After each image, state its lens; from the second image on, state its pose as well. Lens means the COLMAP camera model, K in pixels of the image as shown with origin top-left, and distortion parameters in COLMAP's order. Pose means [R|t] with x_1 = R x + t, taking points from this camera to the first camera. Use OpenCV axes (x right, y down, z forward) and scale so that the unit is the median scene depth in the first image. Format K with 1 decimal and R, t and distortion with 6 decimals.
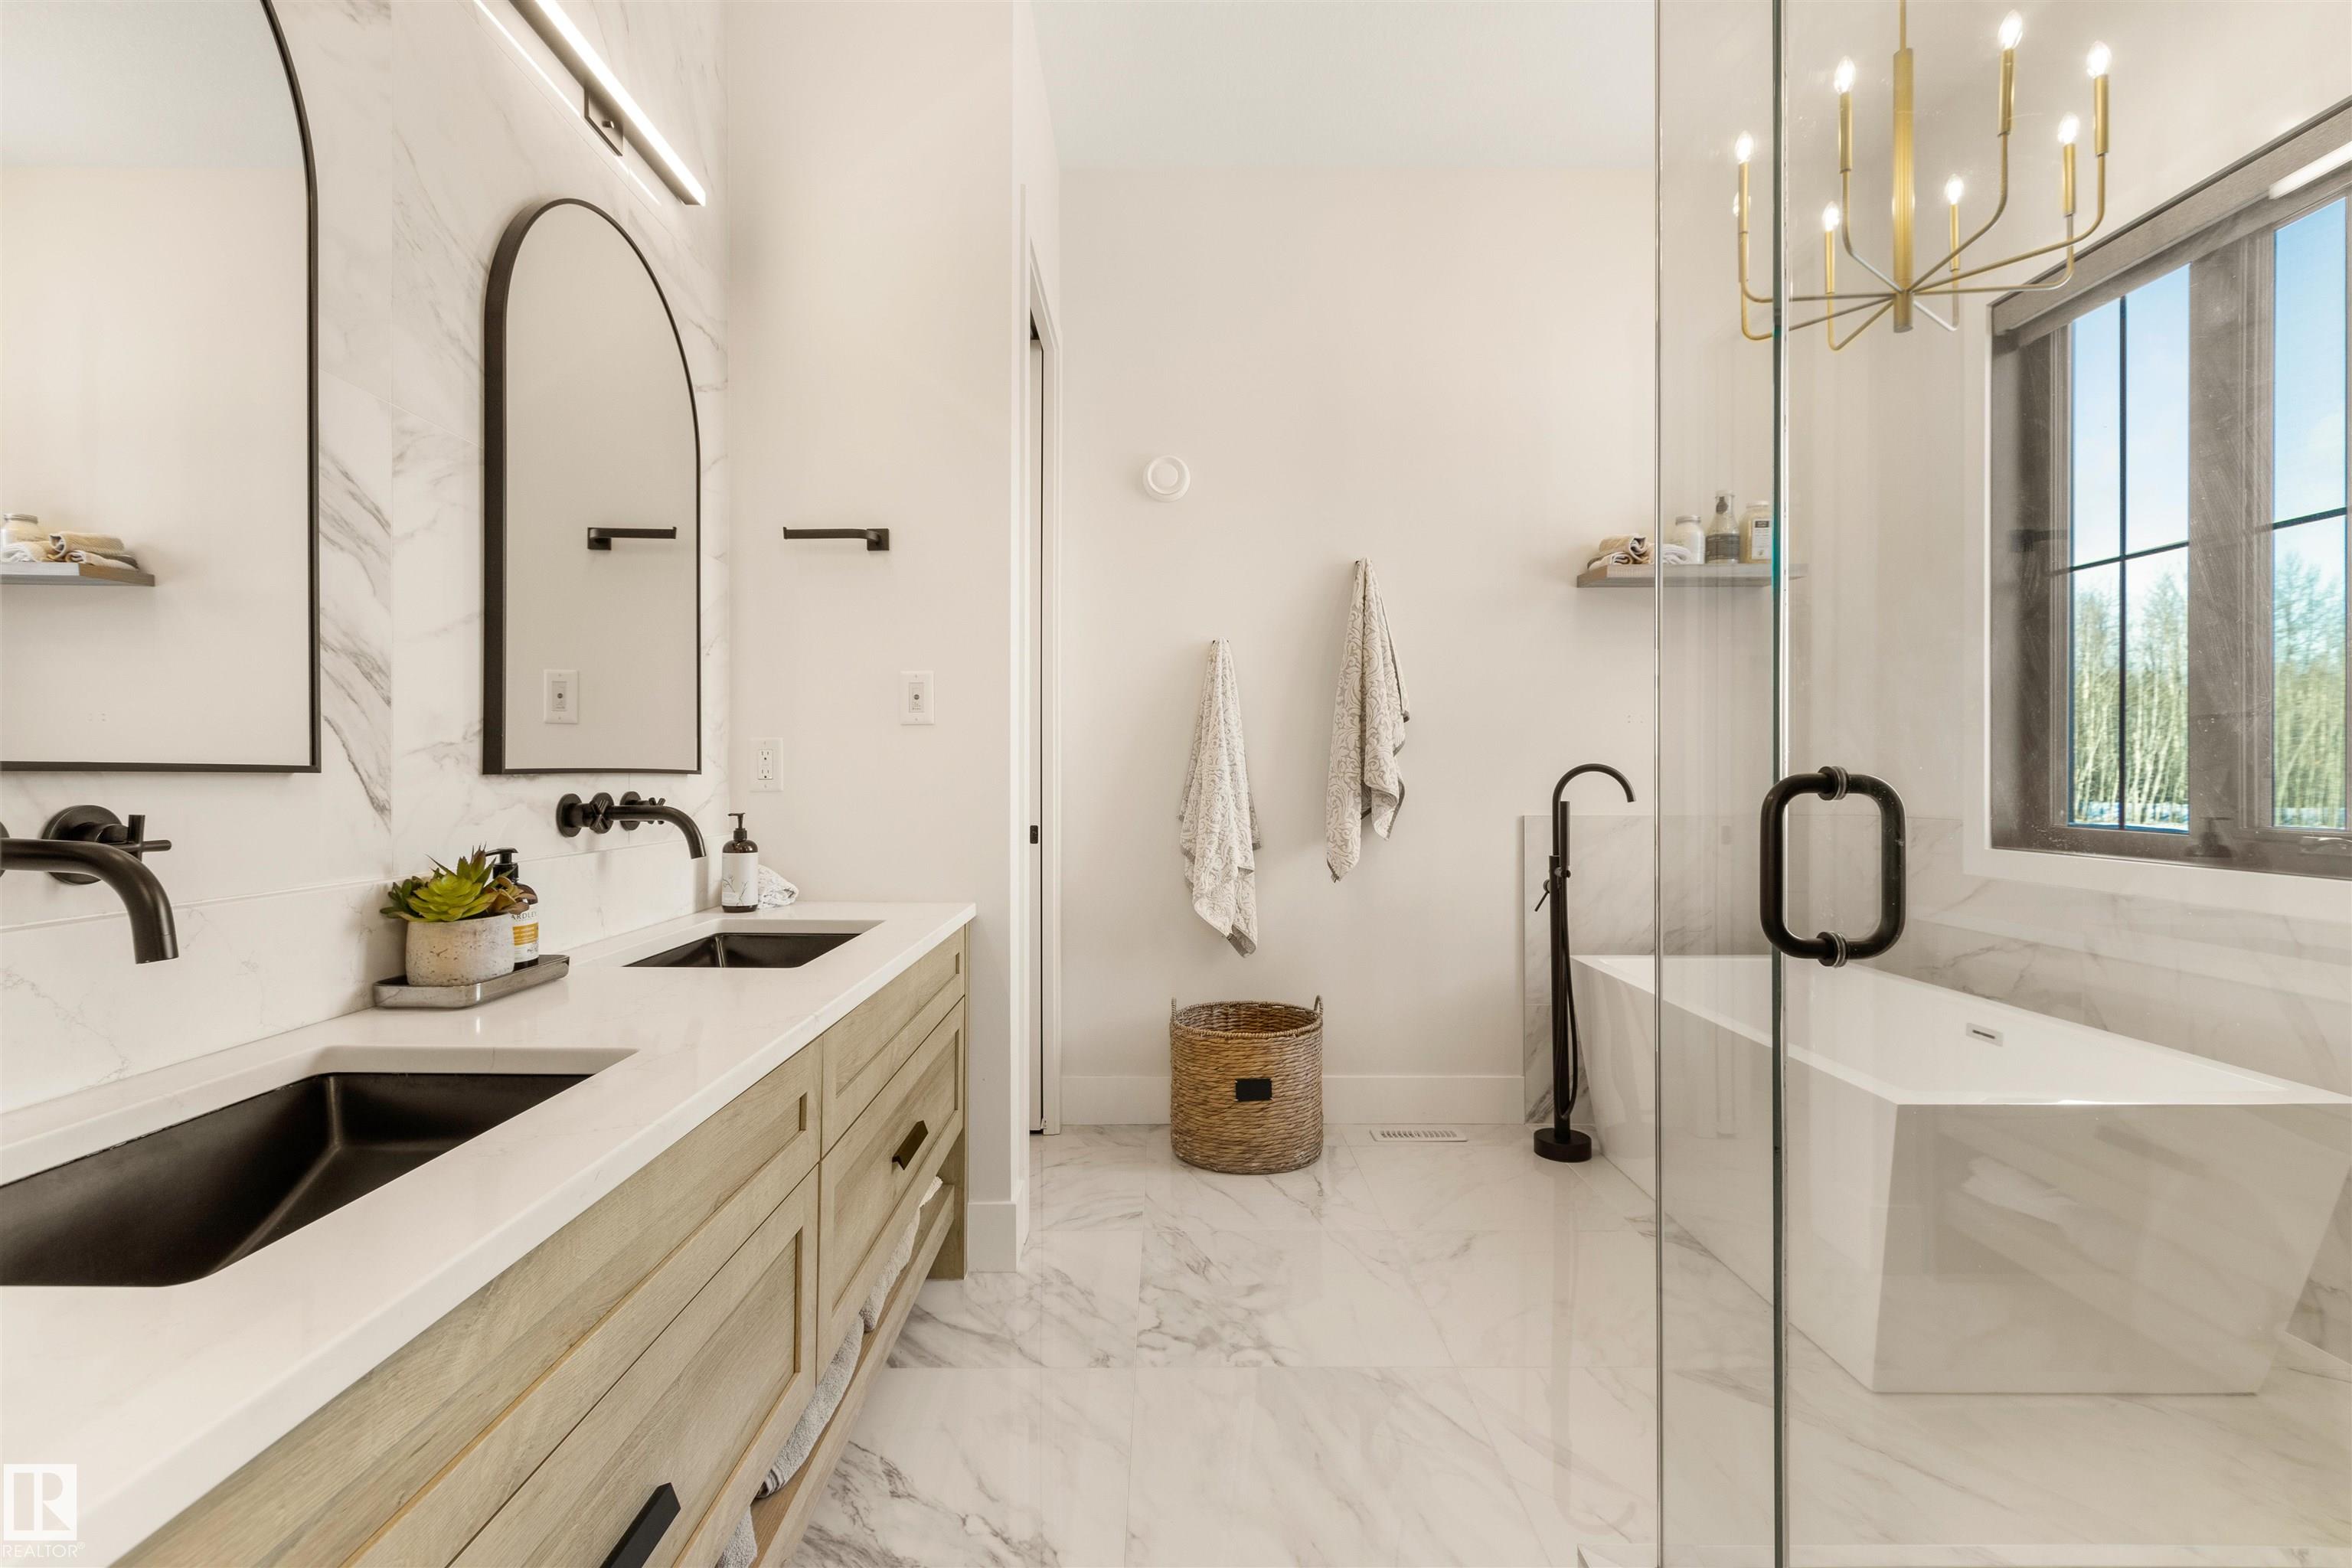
lens RADIAL K [[1078.6, 0, 1171.2], [0, 1078.6, 772.1], [0, 0, 1]] dist [0.009694, -0.004127]
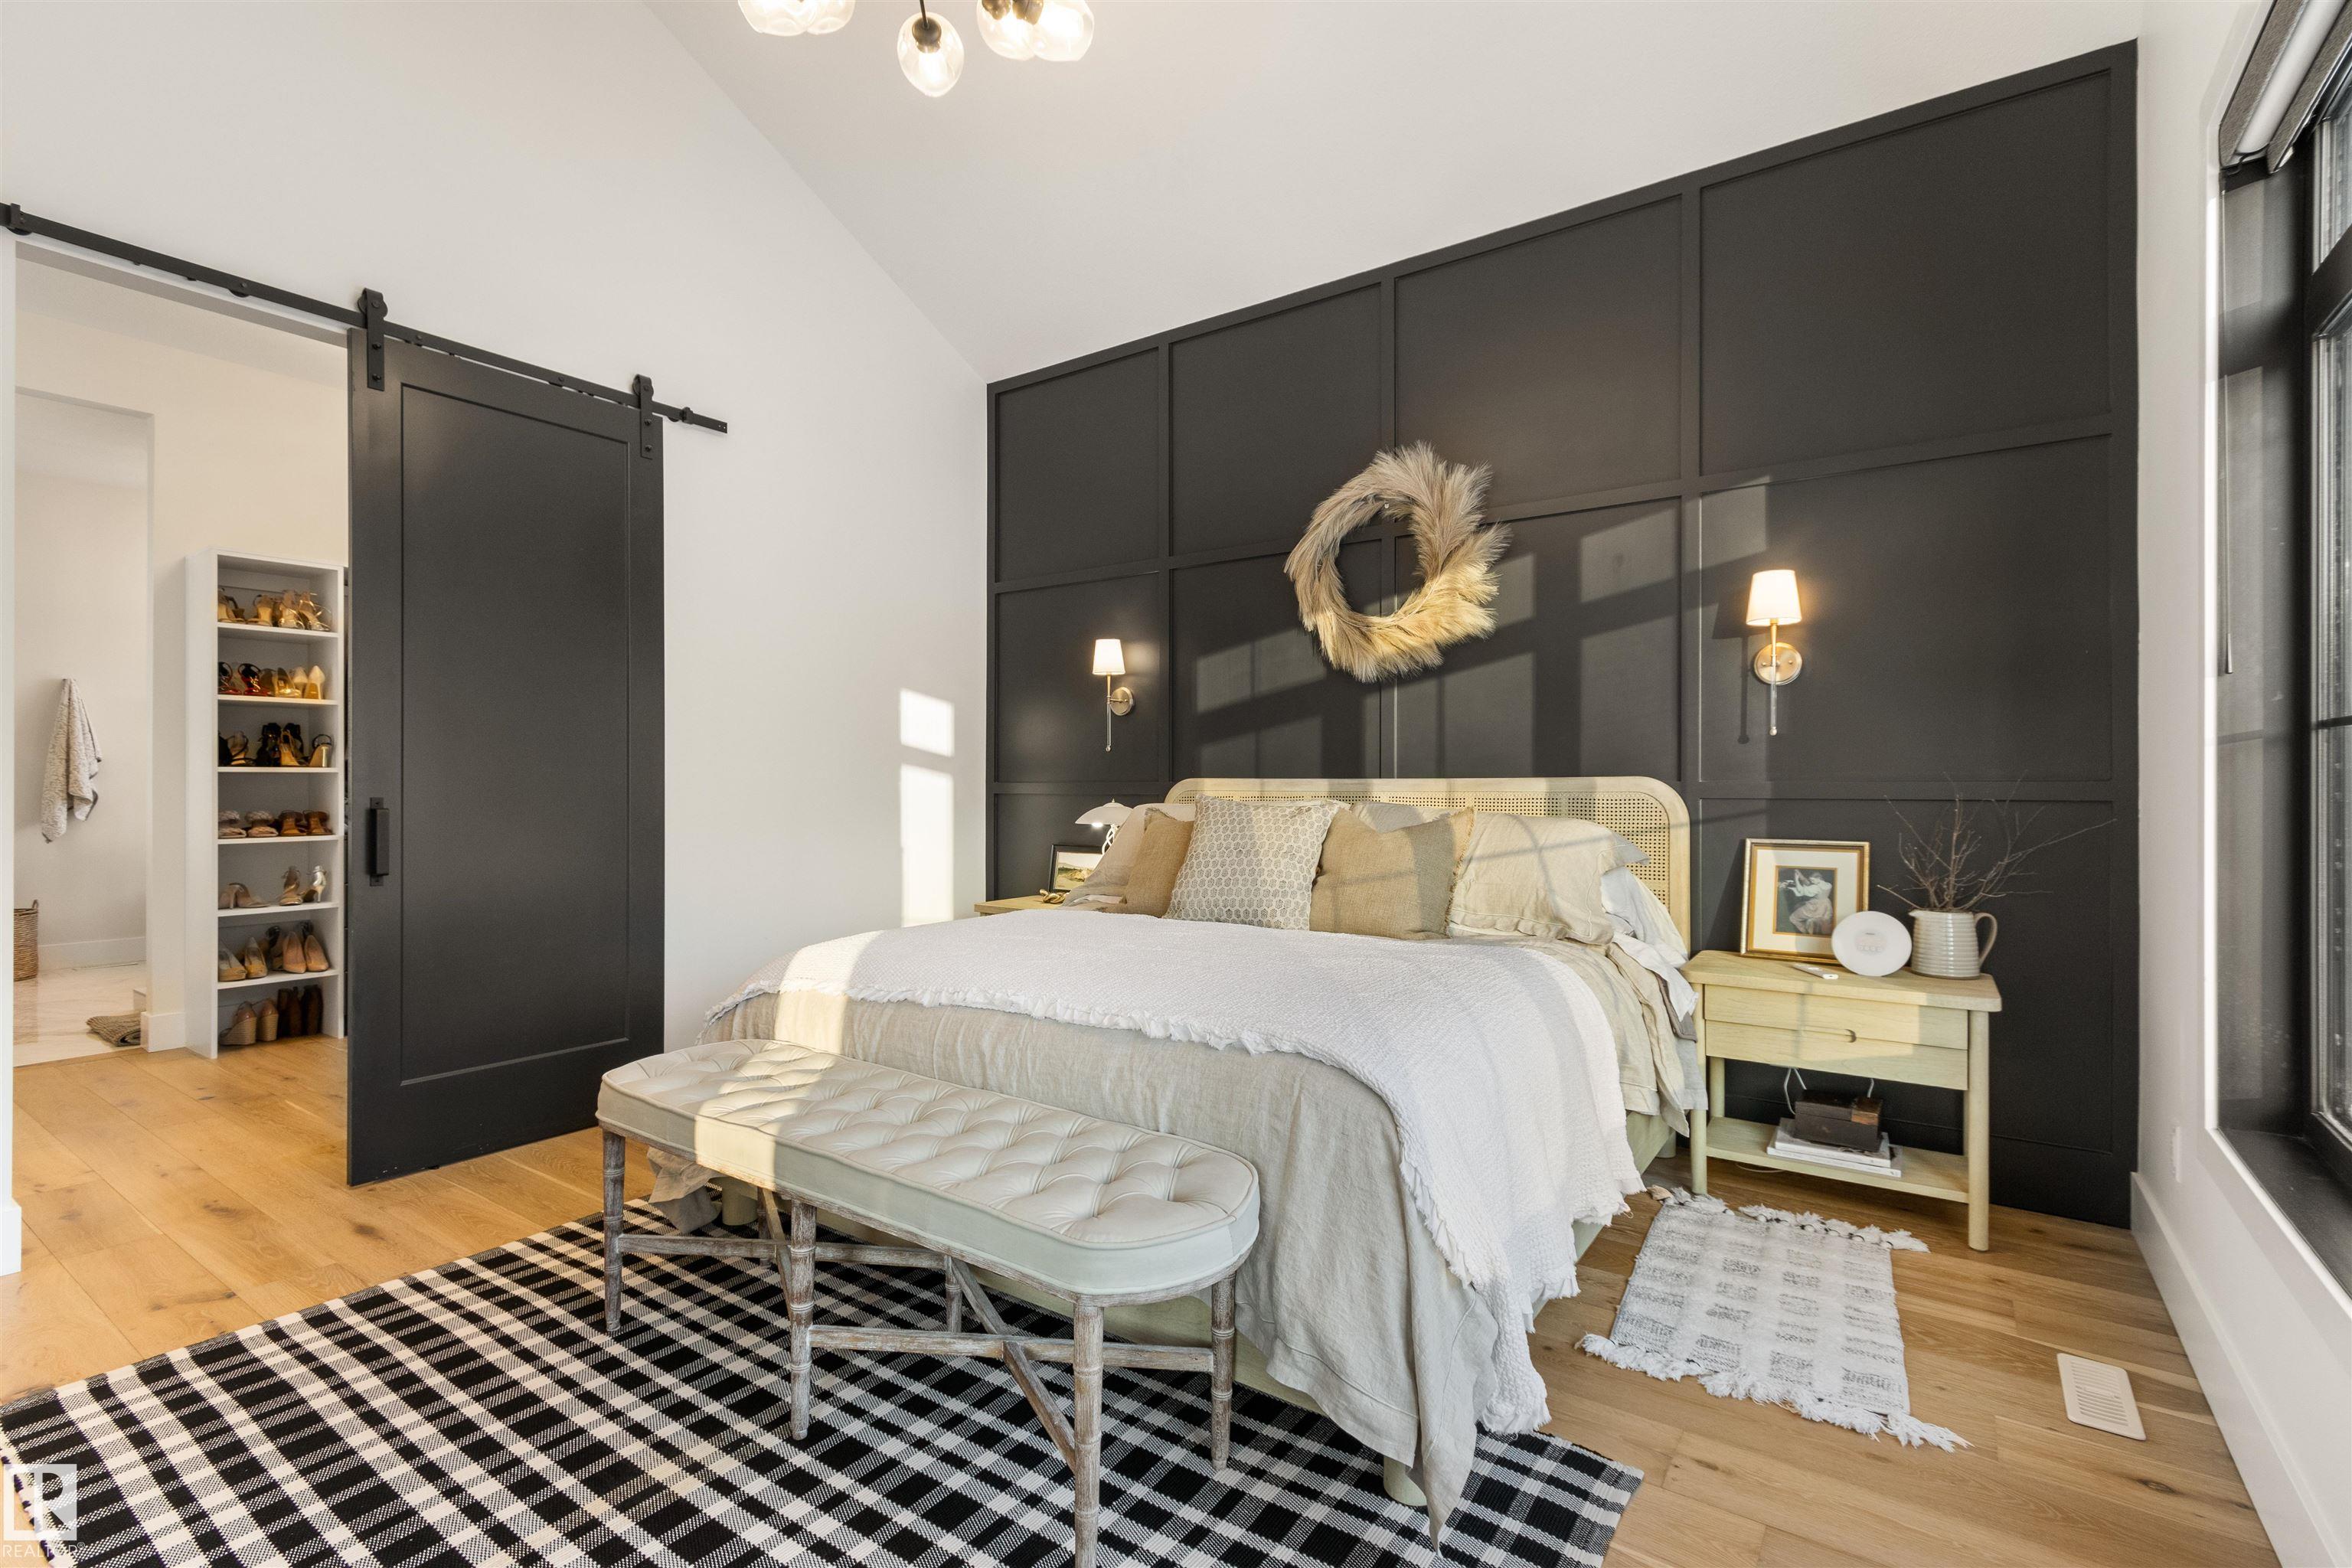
lens RADIAL K [[1078.6, 0, 1185.7], [0, 1078.6, 769.2], [0, 0, 1]] dist [0.009694, -0.004127]
pose [[0.578486, 0.002941, 0.815687, -0.265720], [0.002480, 0.999983, -0.005364, -0.018390], [-0.815688, 0.005126, 0.578469, -1.867918]]
